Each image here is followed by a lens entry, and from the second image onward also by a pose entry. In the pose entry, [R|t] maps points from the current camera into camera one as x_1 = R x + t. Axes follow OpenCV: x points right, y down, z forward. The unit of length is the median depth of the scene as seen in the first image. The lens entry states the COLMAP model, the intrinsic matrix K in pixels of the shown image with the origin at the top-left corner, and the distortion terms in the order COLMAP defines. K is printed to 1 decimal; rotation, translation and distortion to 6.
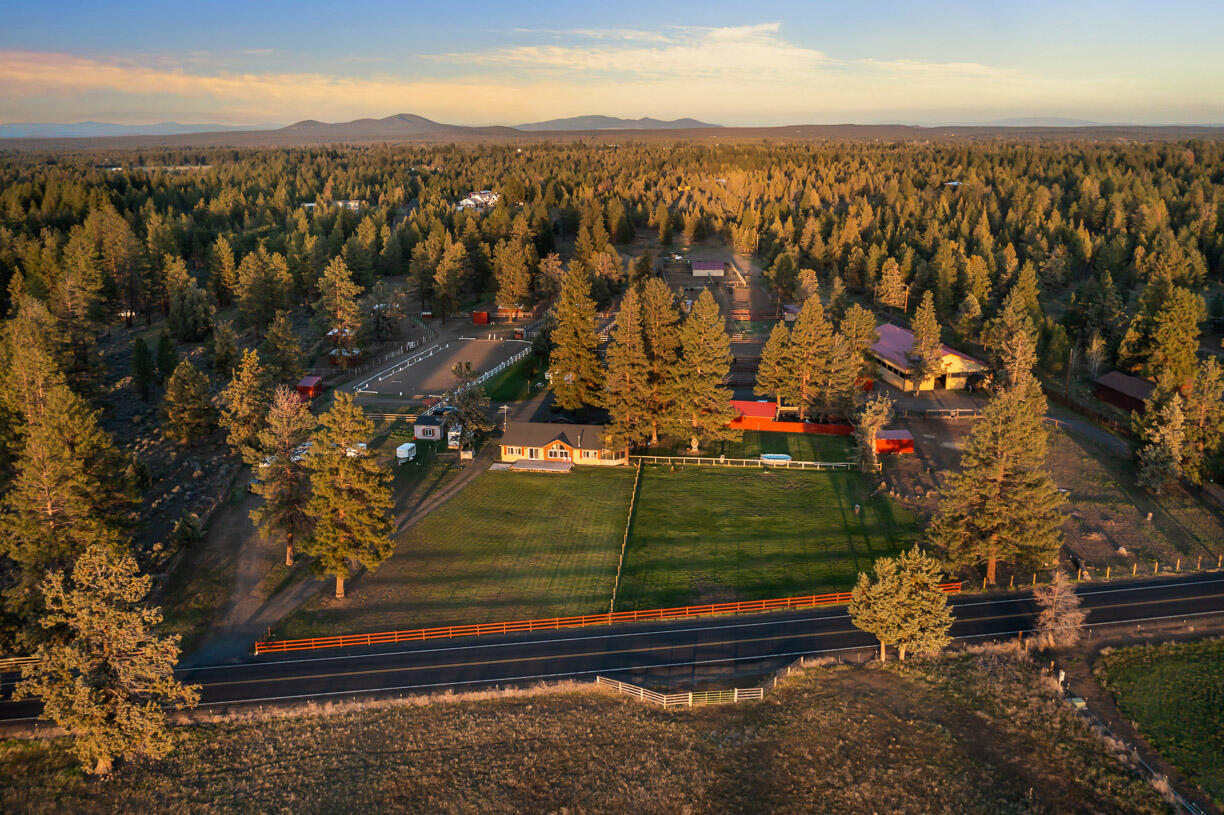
lens RADIAL K [[960.8, 0, 614.0], [0, 960.8, 404.3], [0, 0, 1]] dist [-0.025084, 0.003942]
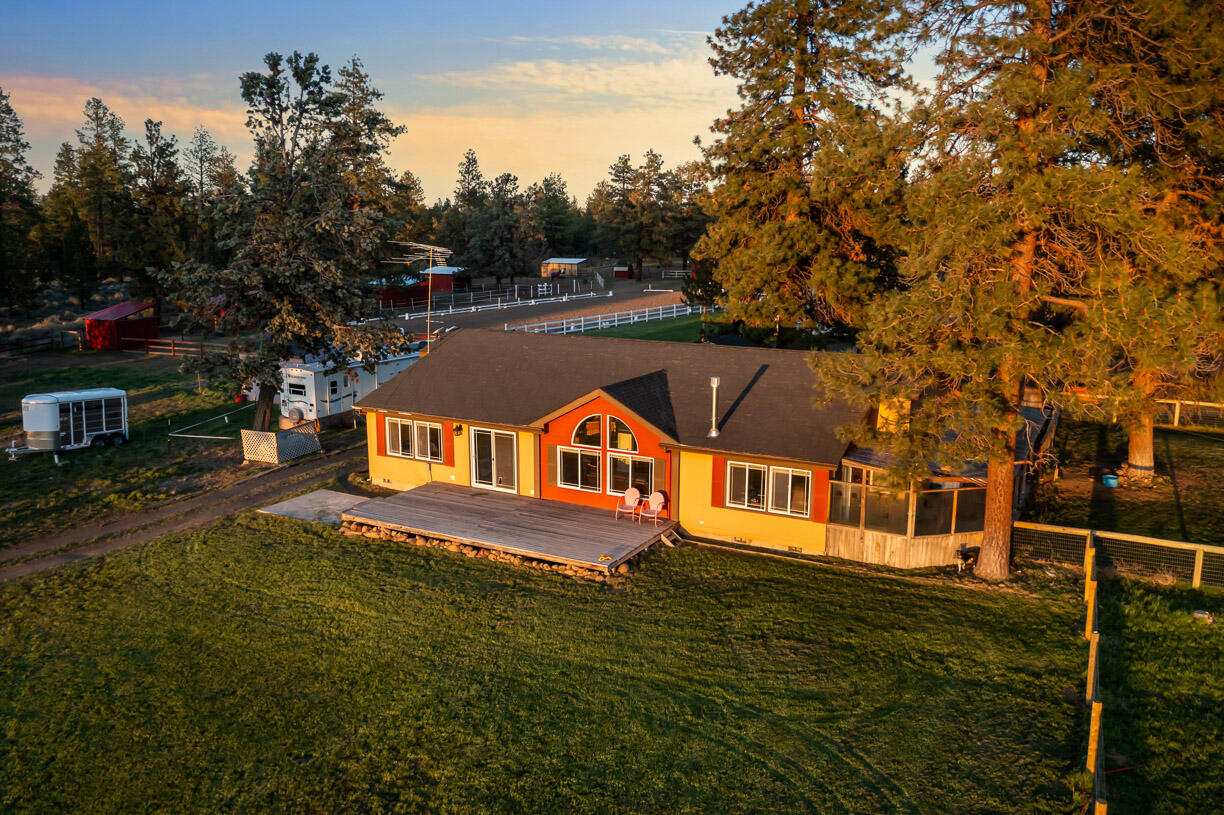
lens RADIAL K [[960.8, 0, 614.0], [0, 960.8, 404.3], [0, 0, 1]] dist [-0.025084, 0.003942]
pose [[0.948099, 0.074419, -0.309145, 0.000728], [-0.103311, 0.991575, -0.078143, 0.053193], [0.300725, 0.106025, 0.947799, 0.821406]]
